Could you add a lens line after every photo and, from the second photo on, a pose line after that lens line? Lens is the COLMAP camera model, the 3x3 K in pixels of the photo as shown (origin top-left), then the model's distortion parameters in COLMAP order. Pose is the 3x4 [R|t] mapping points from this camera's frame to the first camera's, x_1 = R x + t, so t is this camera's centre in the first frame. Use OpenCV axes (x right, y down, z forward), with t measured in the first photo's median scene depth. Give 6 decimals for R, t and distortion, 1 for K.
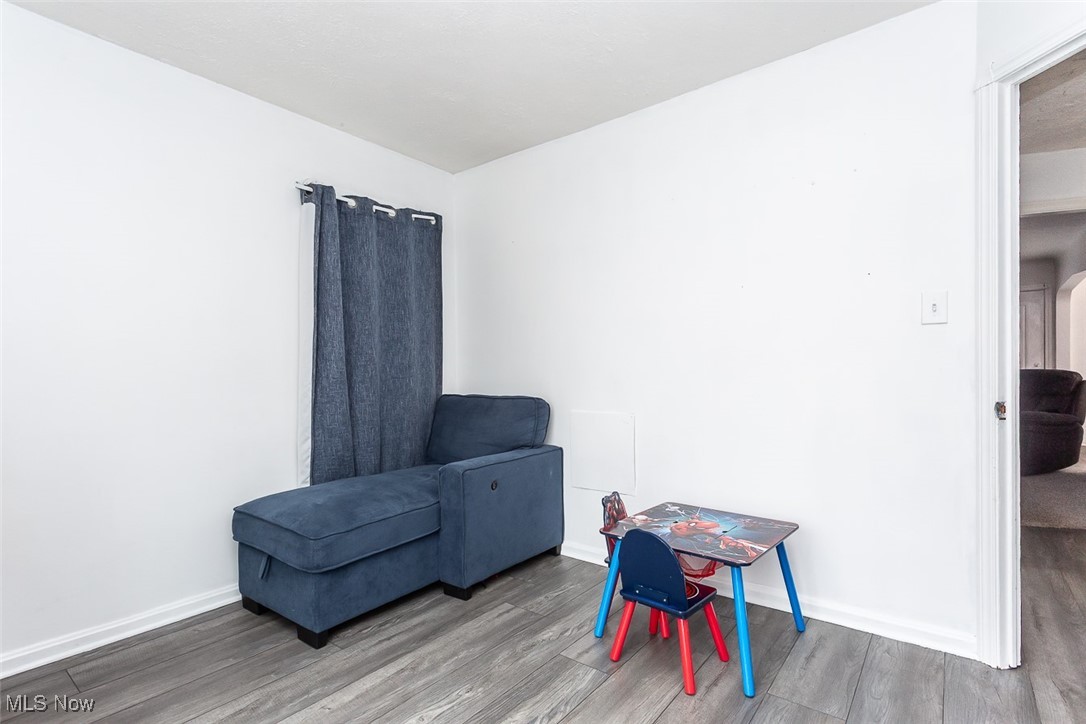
lens RADIAL K [[533.5, 0, 512.6], [0, 533.5, 383.5], [0, 0, 1]] dist [-0.001614, -0.000132]
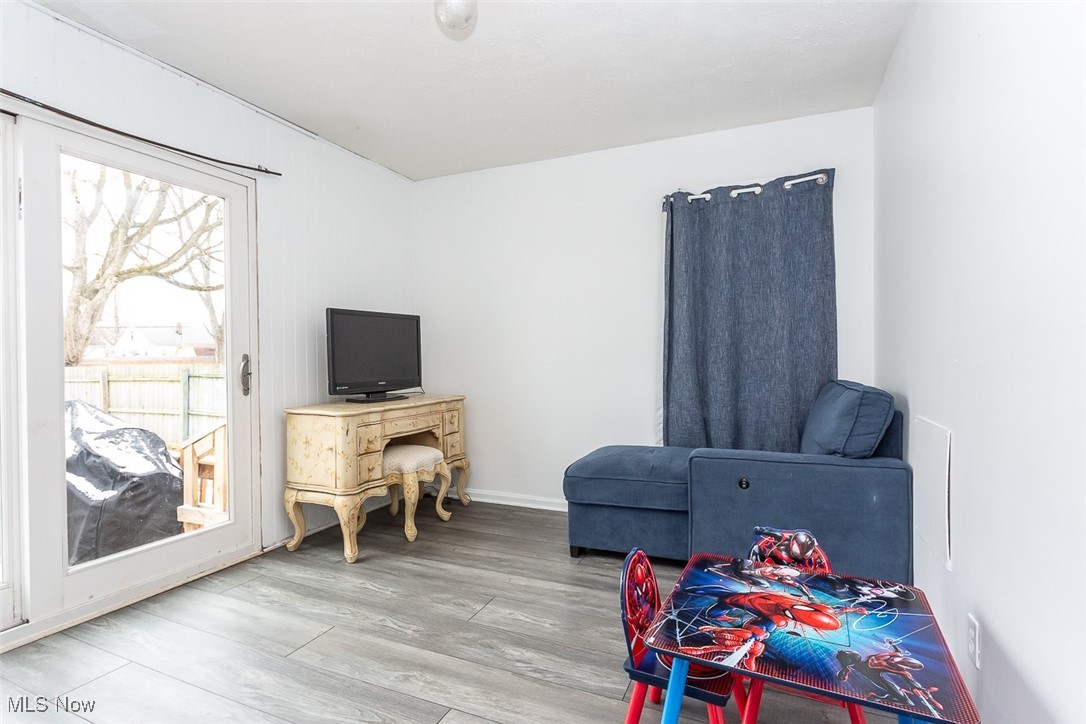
lens RADIAL K [[512.7, 0, 571.9], [0, 512.7, 361.8], [0, 0, 1]] dist [0.000258, 0.000141]
pose [[0.298267, 0.027442, -0.954088, 0.760141], [-0.018145, 0.999569, 0.023078, -0.027972], [0.954310, 0.010429, 0.298636, 0.523998]]
